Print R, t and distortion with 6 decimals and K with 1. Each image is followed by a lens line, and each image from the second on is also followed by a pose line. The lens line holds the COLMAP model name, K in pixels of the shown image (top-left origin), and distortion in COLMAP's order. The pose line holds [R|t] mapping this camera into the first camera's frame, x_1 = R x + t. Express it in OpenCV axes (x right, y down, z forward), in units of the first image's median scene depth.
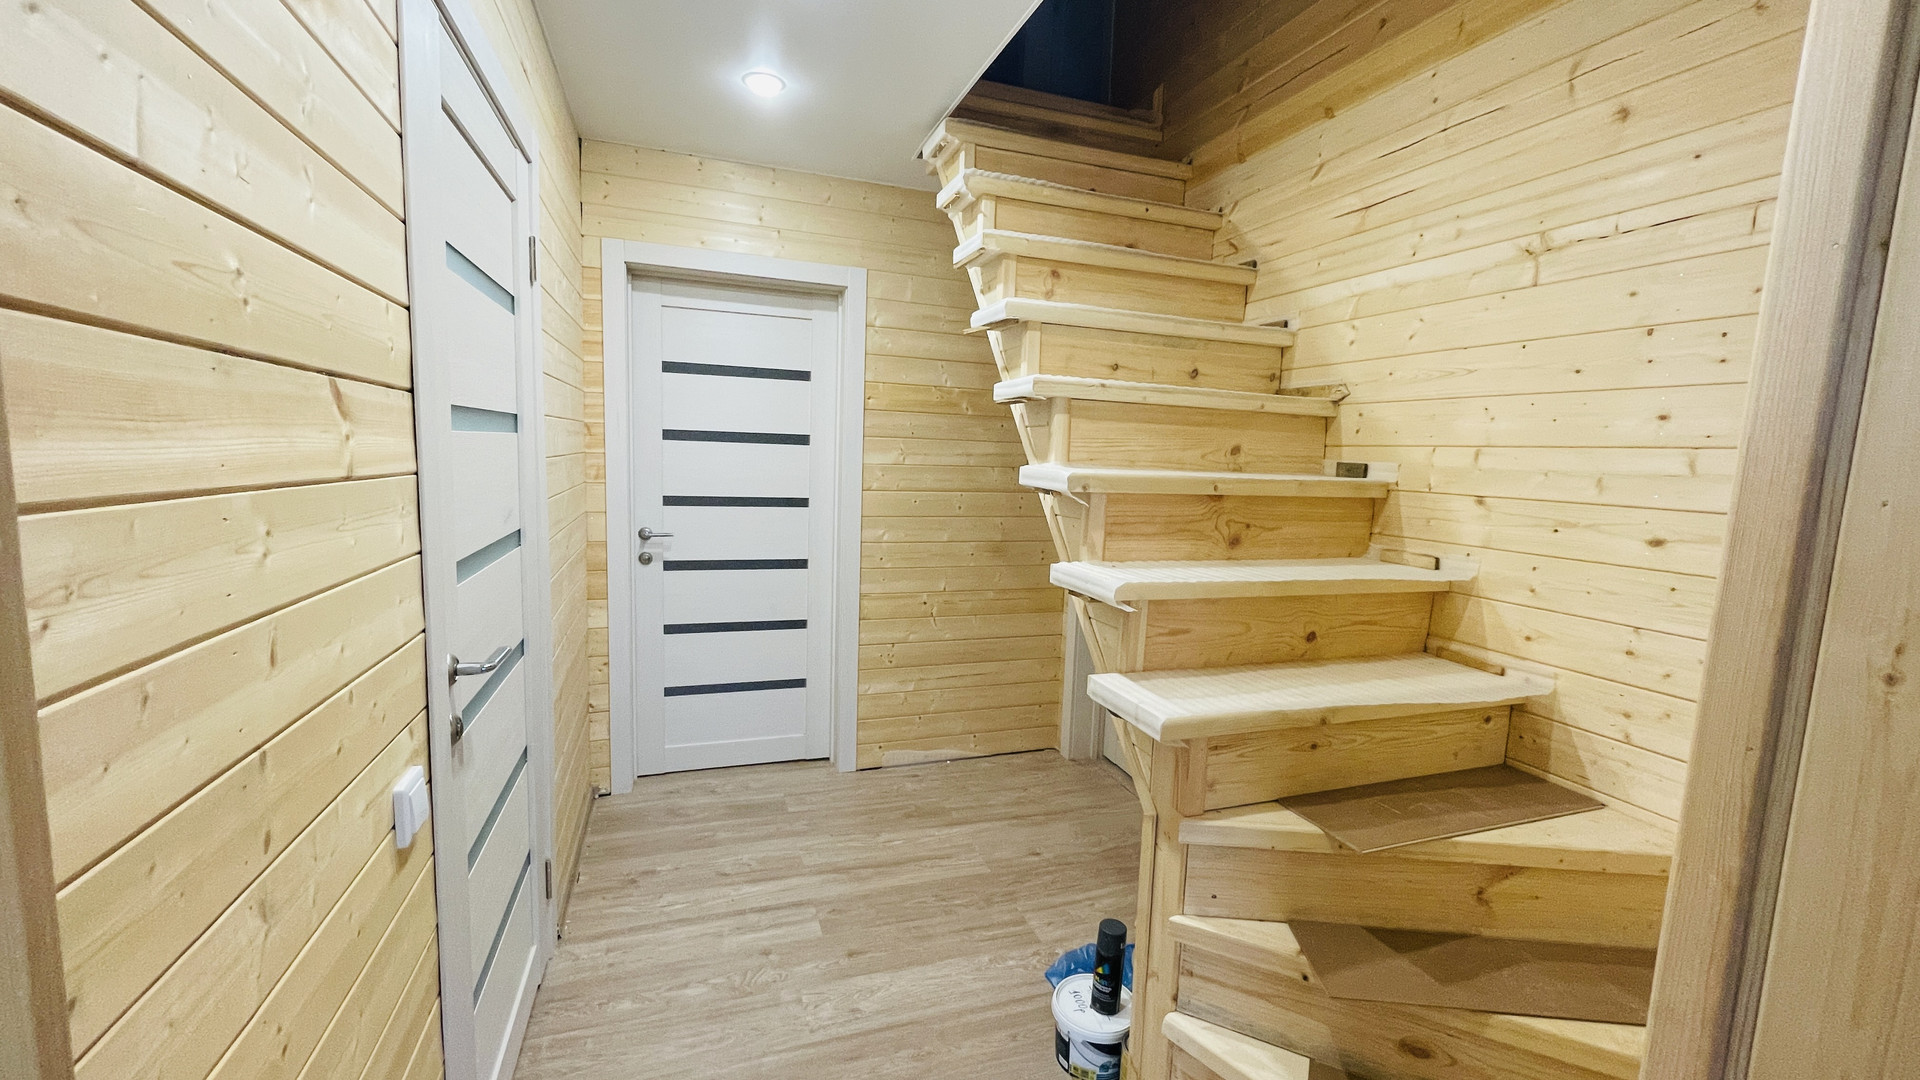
lens RADIAL K [[778.7, 0, 963.5], [0, 778.7, 542.5], [0, 0, 1]] dist [-0.002471, -0.000486]
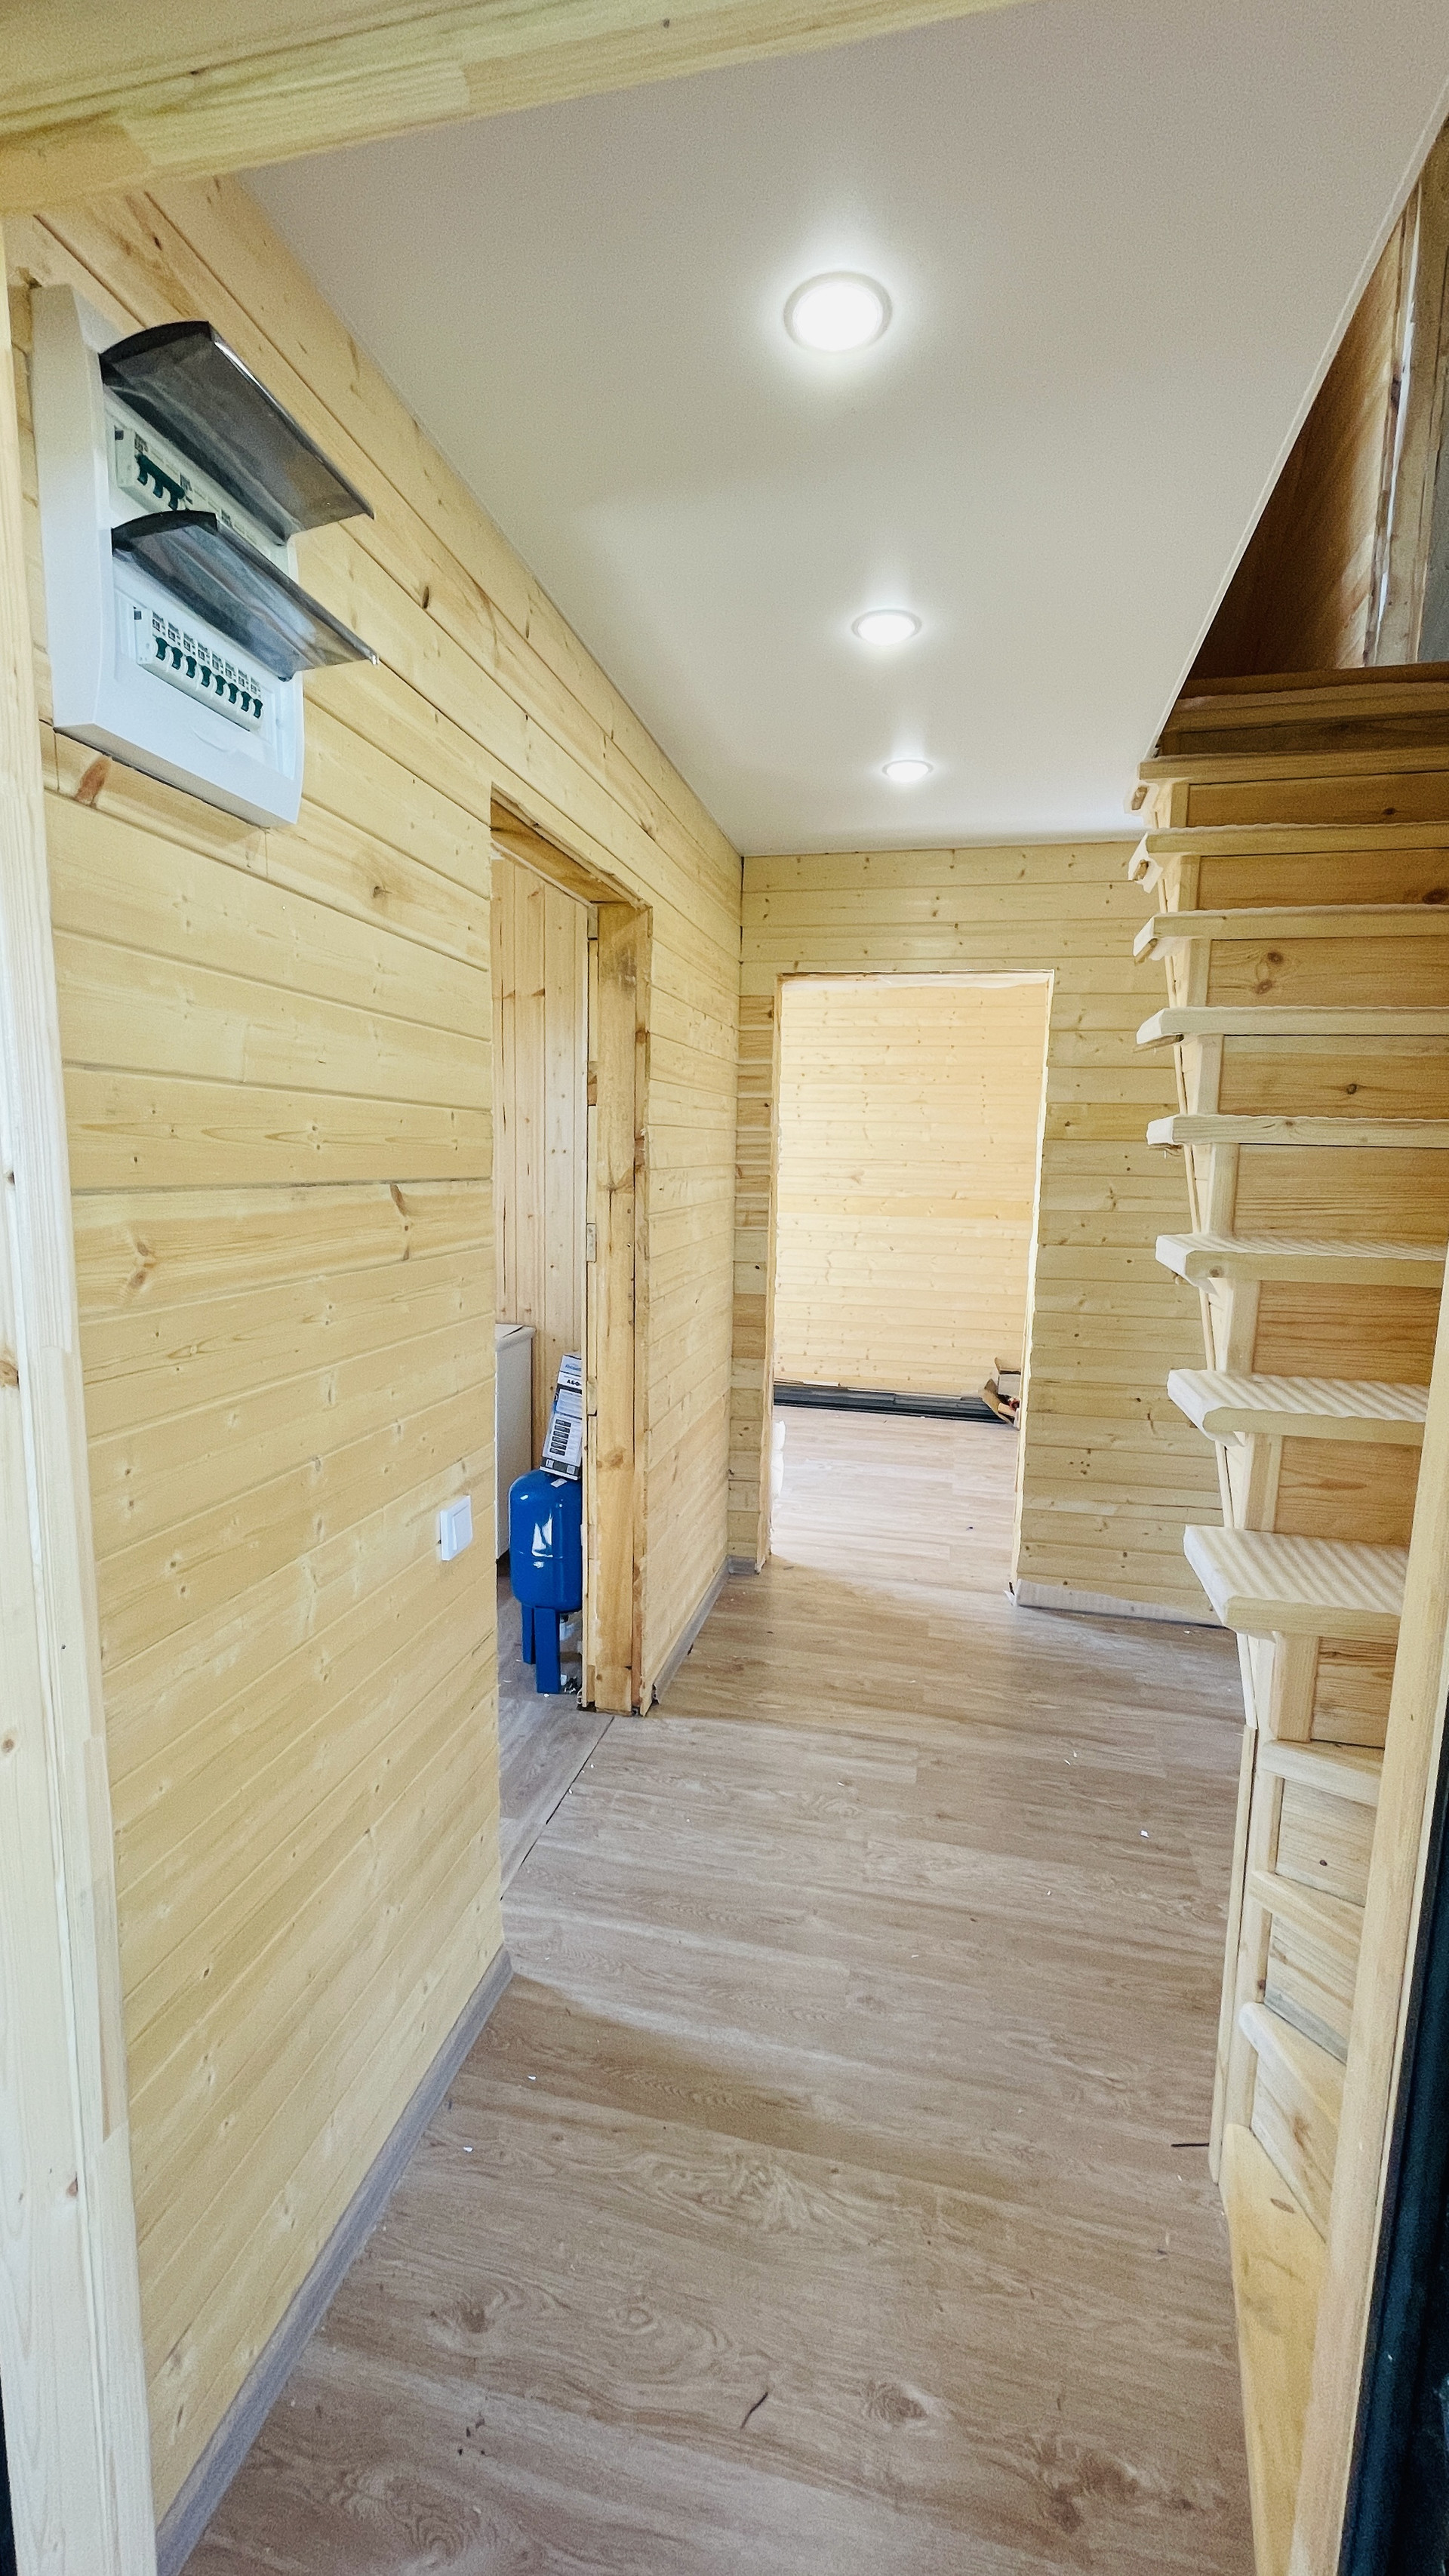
lens RADIAL K [[1044.7, 0, 720.2], [0, 1044.7, 1293.5], [0, 0, 1]] dist [-0.002471, -0.000486]
pose [[0.841920, 0.054269, -0.536866, 0.223658], [-0.051408, 0.998471, 0.020312, -0.035033], [0.537148, 0.010498, 0.843423, -0.066282]]
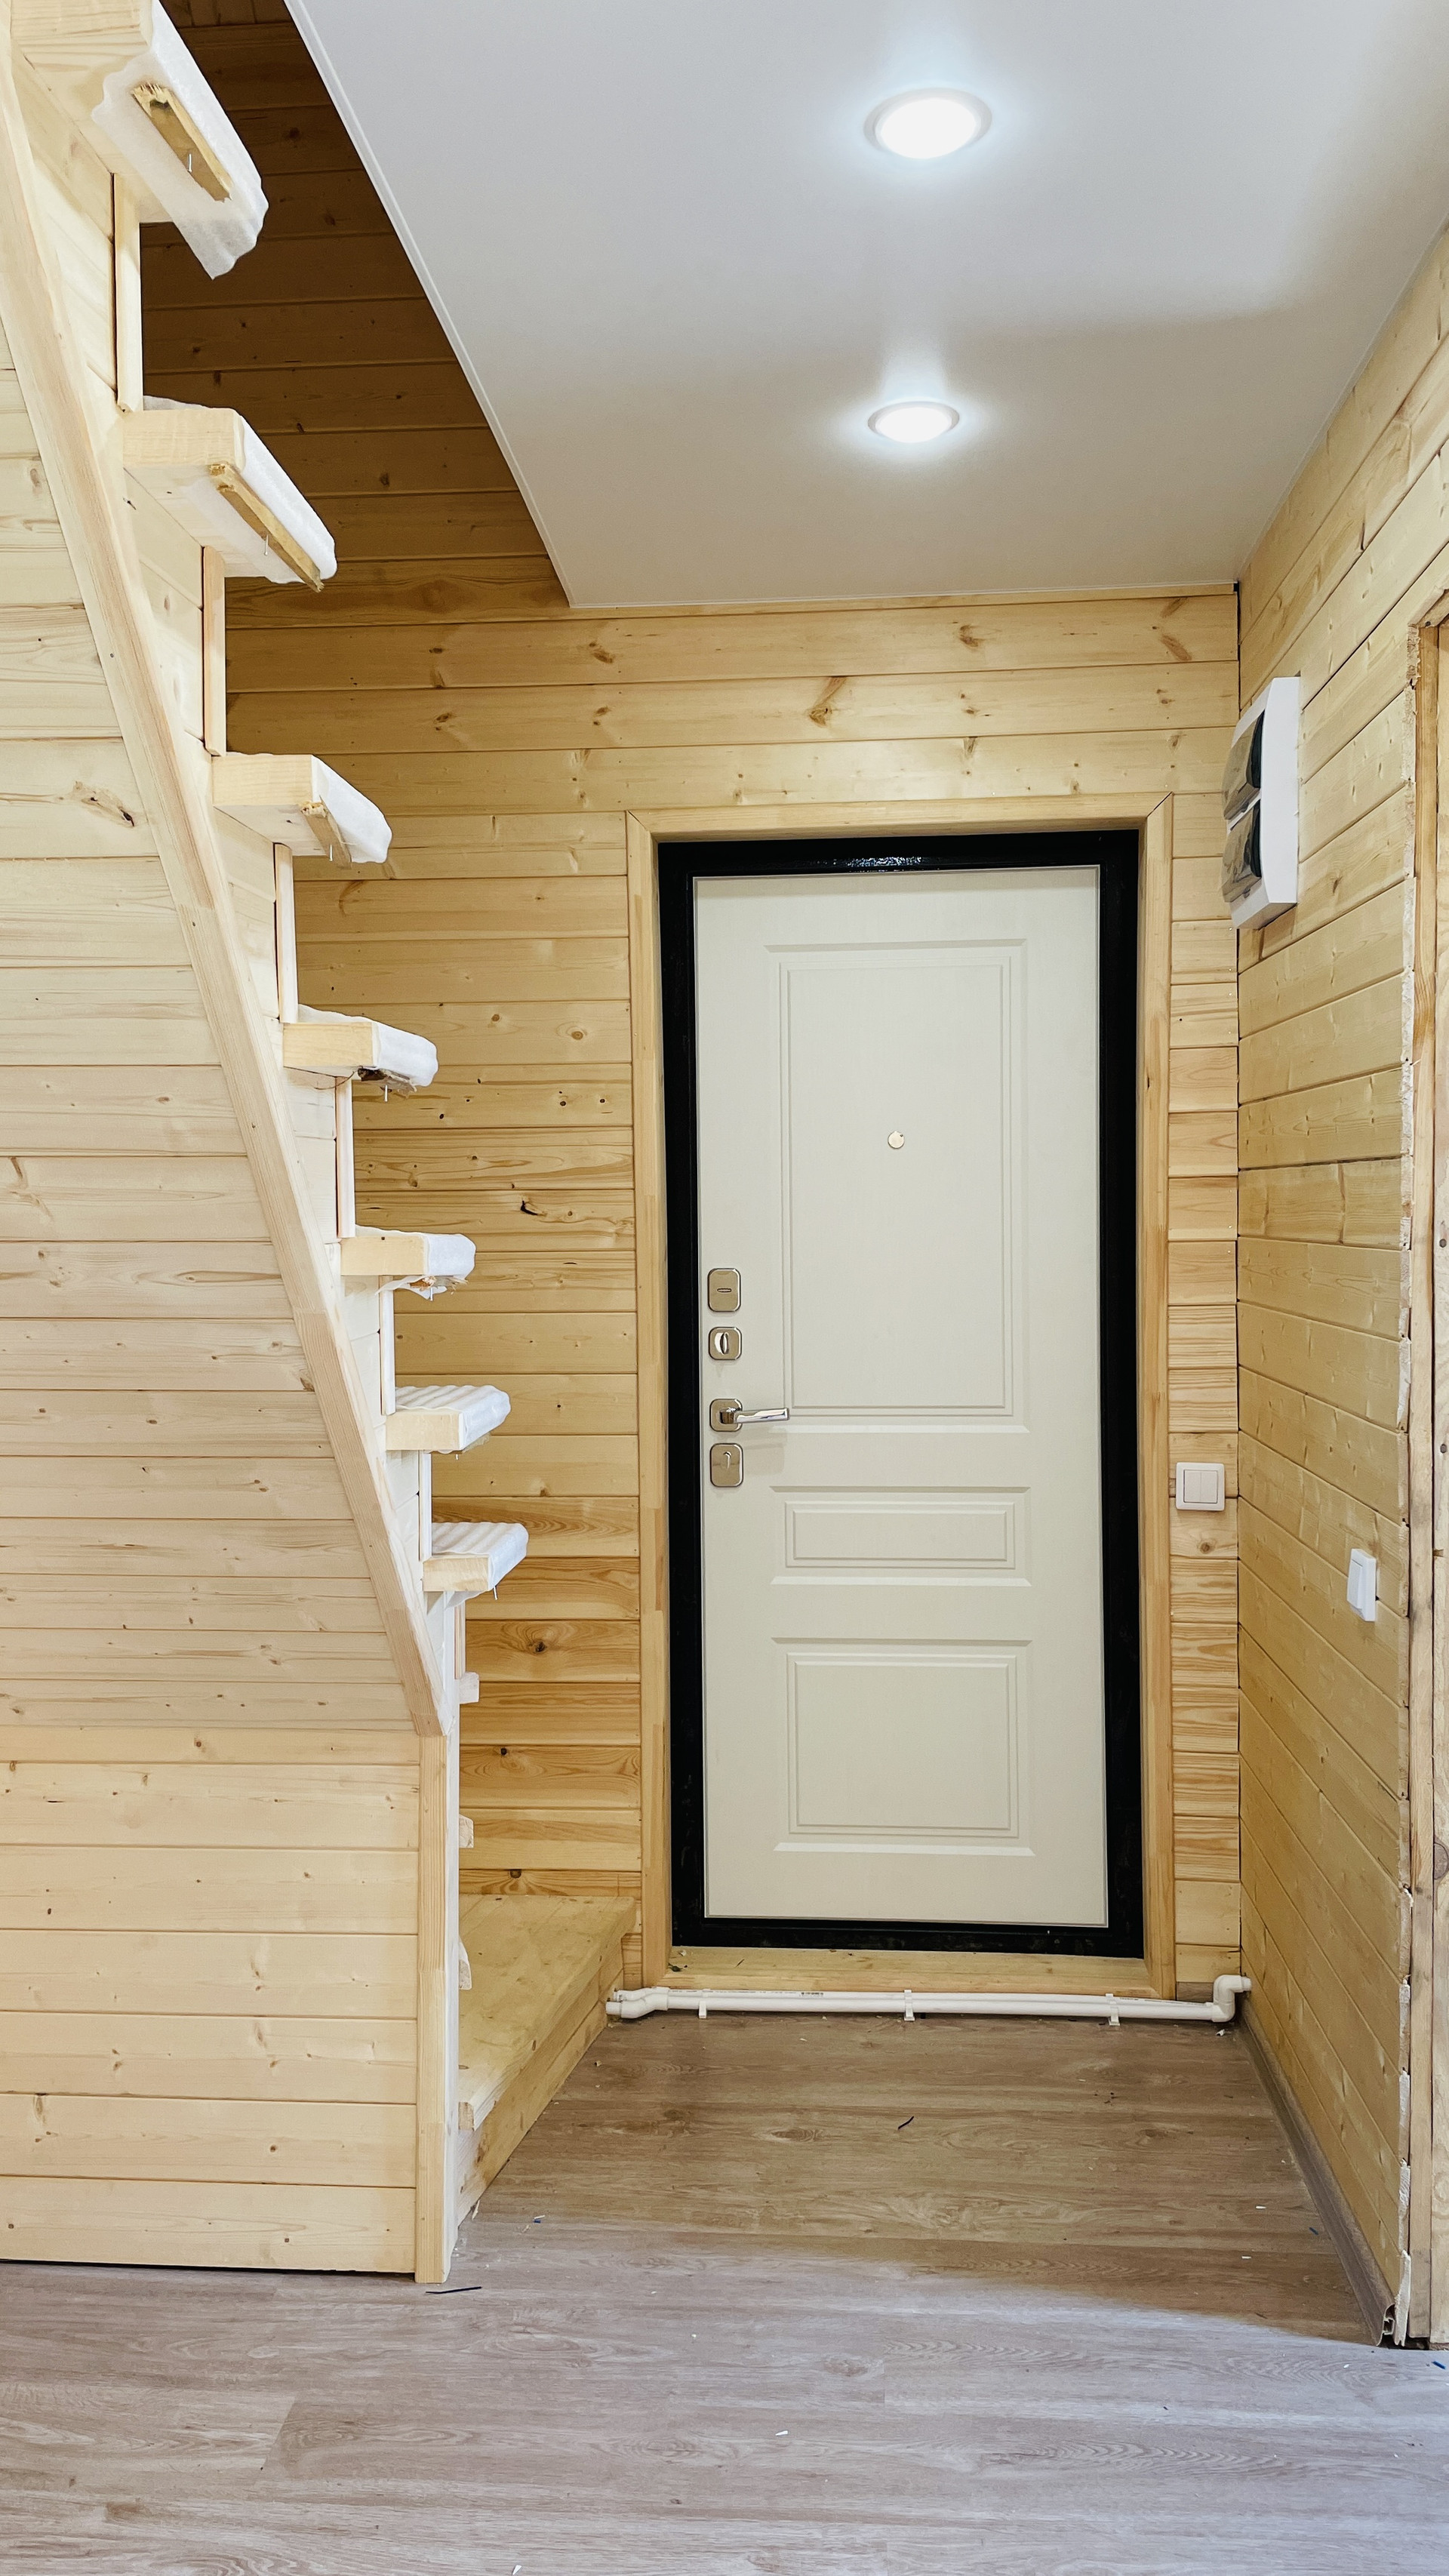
lens RADIAL K [[1956.3, 0, 724.0], [0, 1956.3, 1282.4], [0, 0, 1]] dist [0.001969, -0.000754]
pose [[-0.914828, -0.044972, 0.401332, -0.450483], [0.019608, 0.987662, 0.155370, -0.204884], [-0.403367, 0.150006, -0.902659, 1.655791]]
